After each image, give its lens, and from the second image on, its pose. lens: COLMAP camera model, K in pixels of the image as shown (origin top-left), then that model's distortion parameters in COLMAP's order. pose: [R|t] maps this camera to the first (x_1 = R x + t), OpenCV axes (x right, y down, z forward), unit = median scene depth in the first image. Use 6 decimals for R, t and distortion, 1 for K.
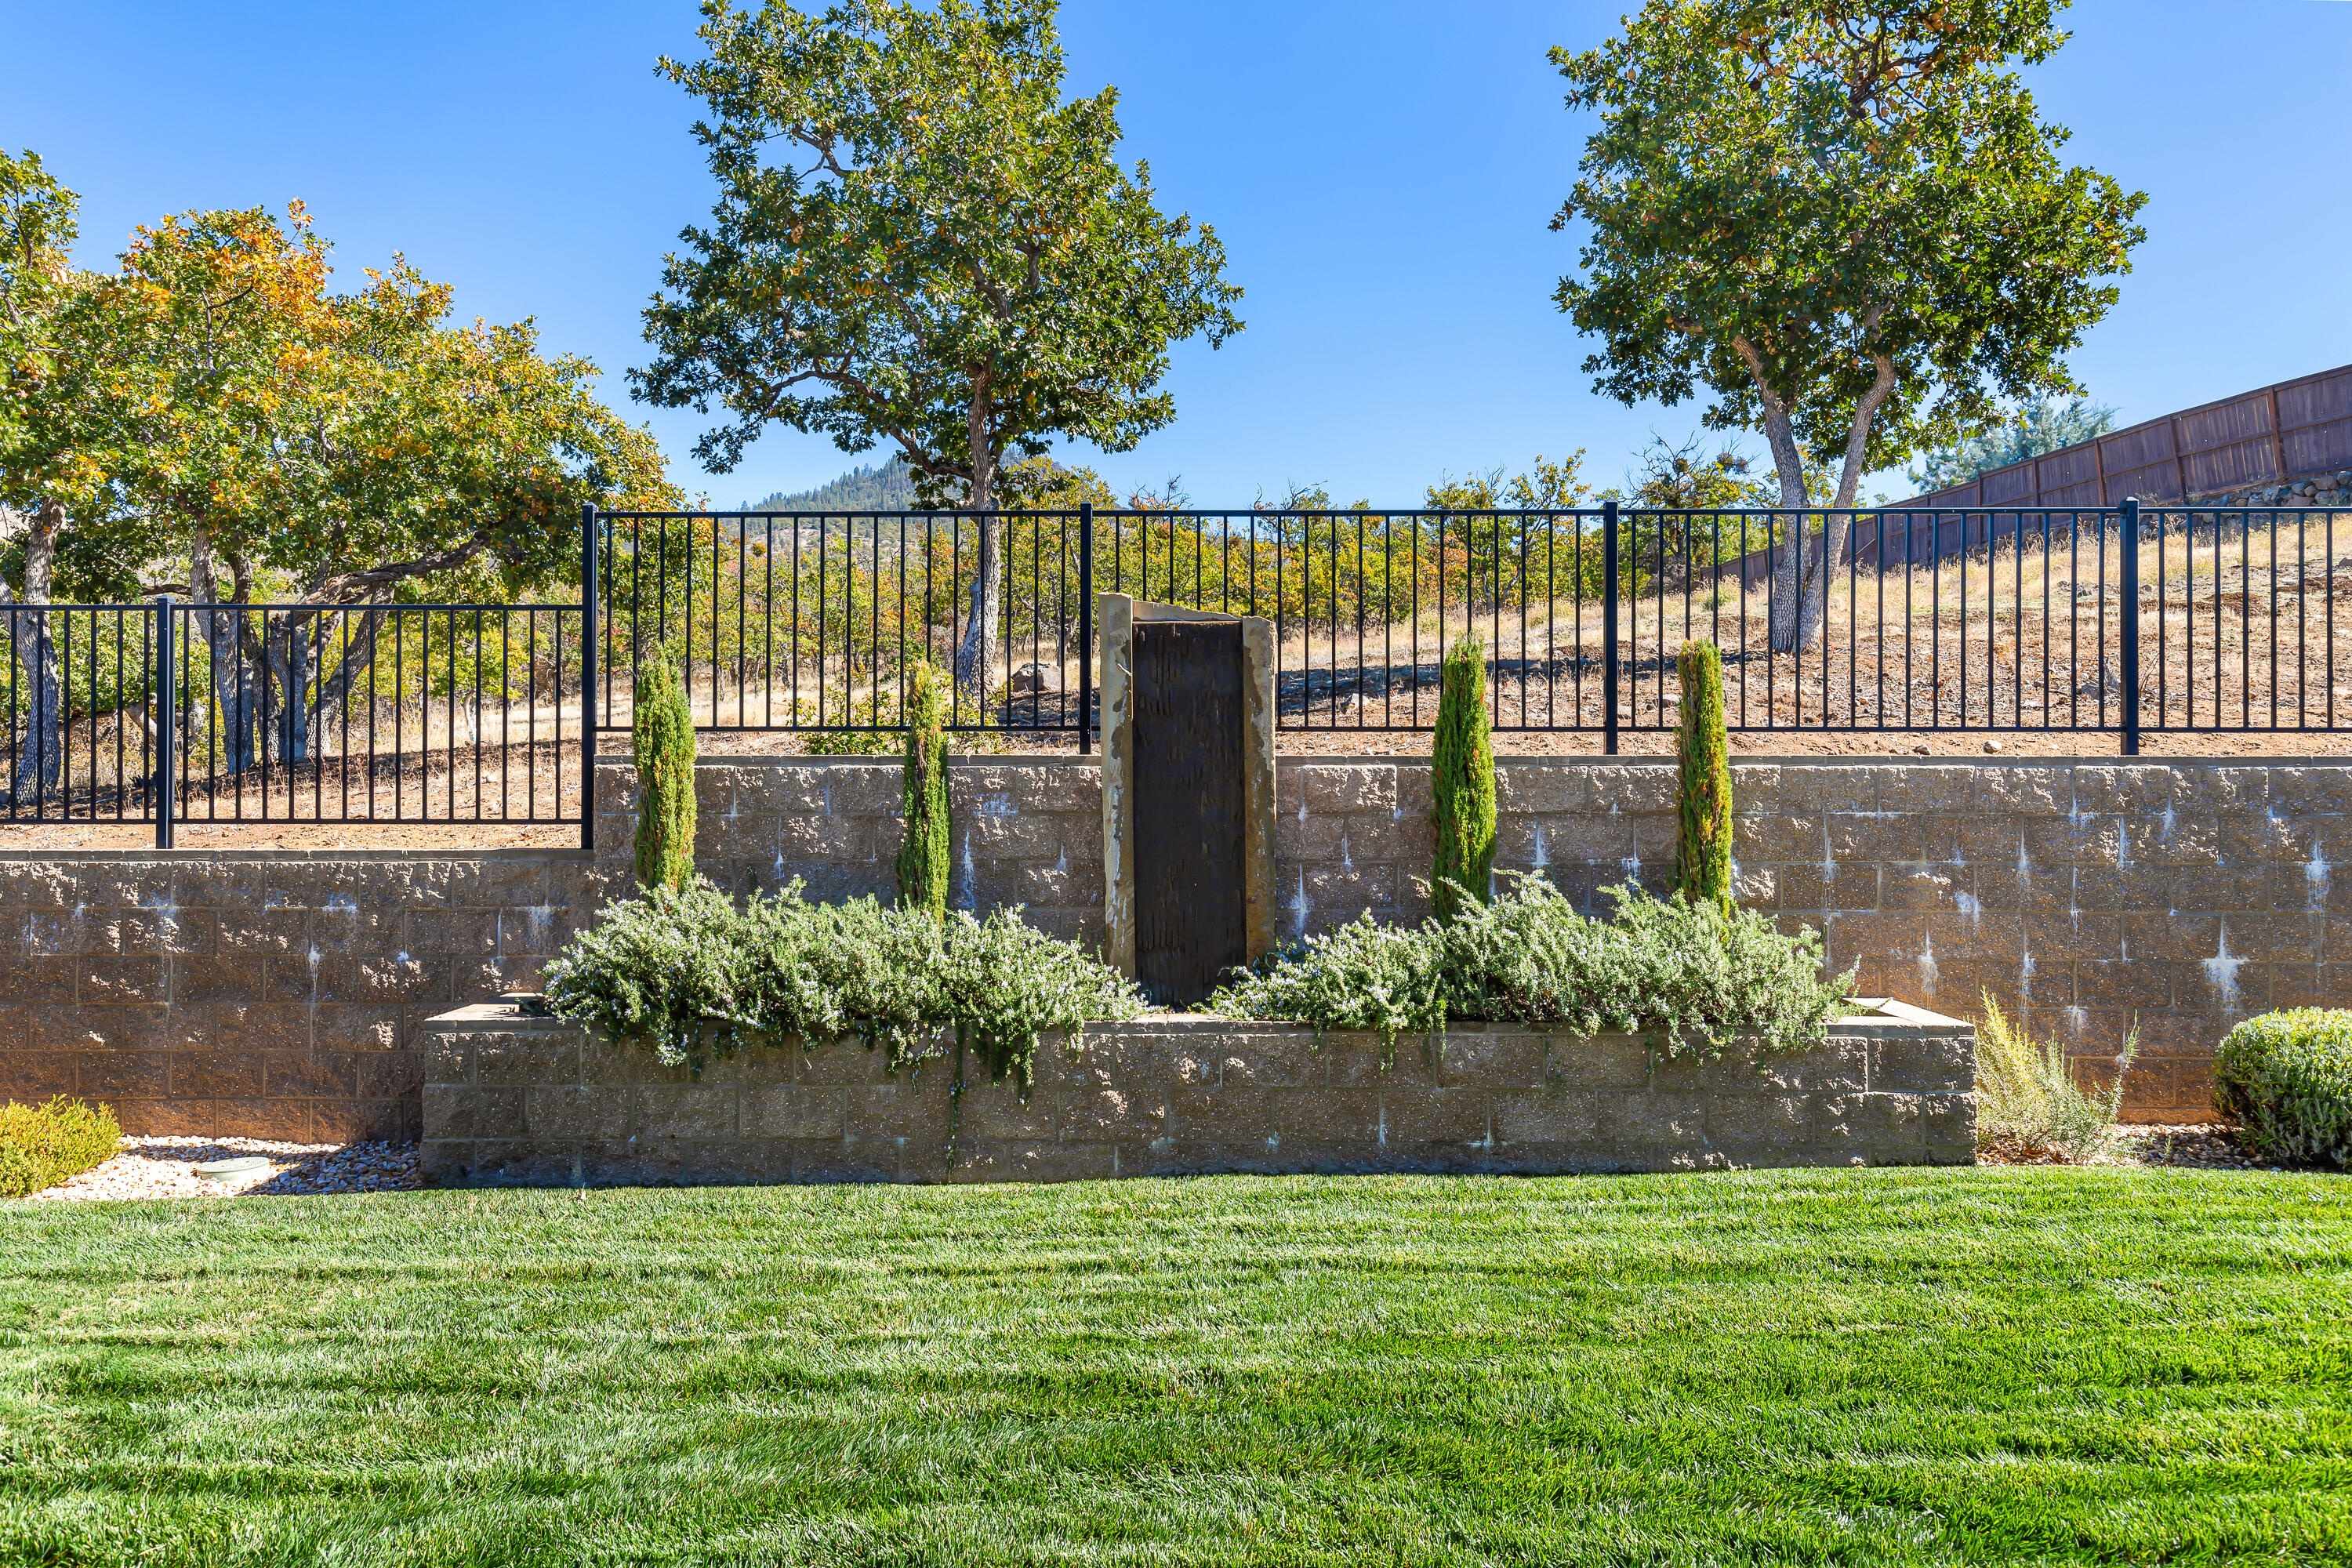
lens RADIAL K [[1487.0, 0, 1175.3], [0, 1487.0, 784.4], [0, 0, 1]] dist [0.002546, 0.000111]
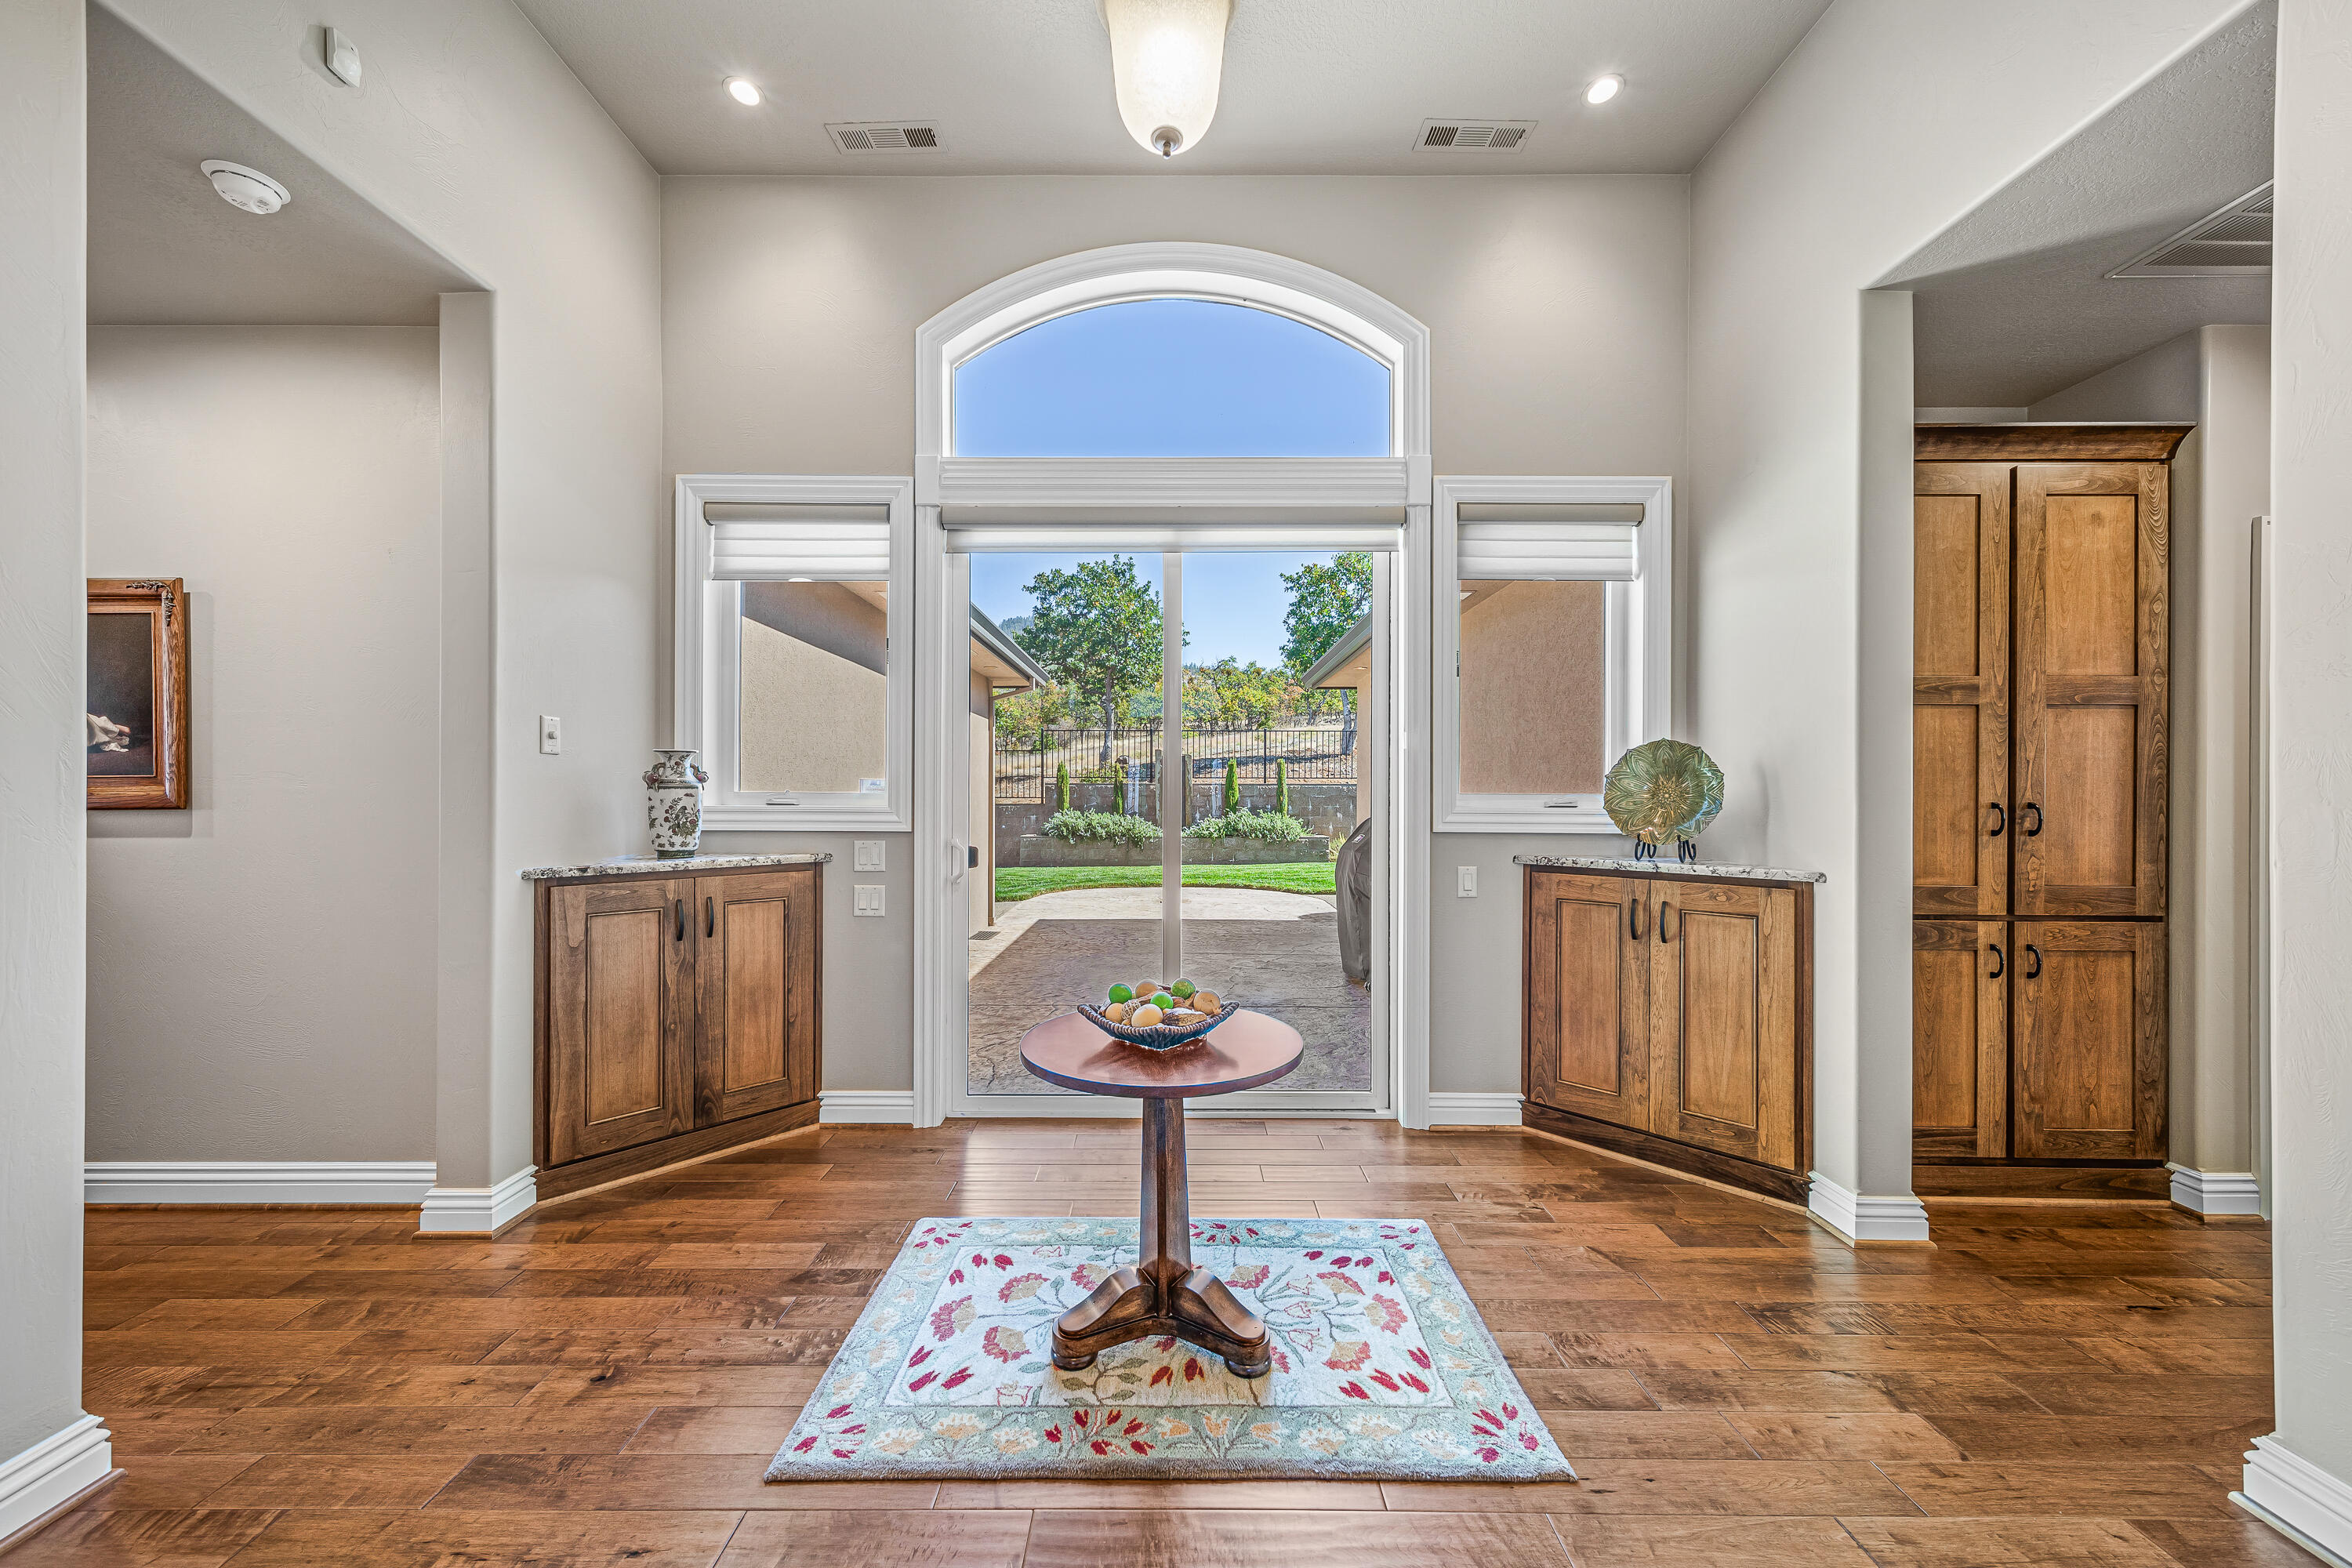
lens RADIAL K [[824.8, 0, 1179.3], [0, 824.8, 795.1], [0, 0, 1]] dist [0.007658, -0.001287]
pose [[0.999652, 0.002355, 0.026272, -0.043589], [-0.002147, 0.999966, -0.007951, 0.039992], [-0.026290, 0.007892, 0.999623, -1.648794]]
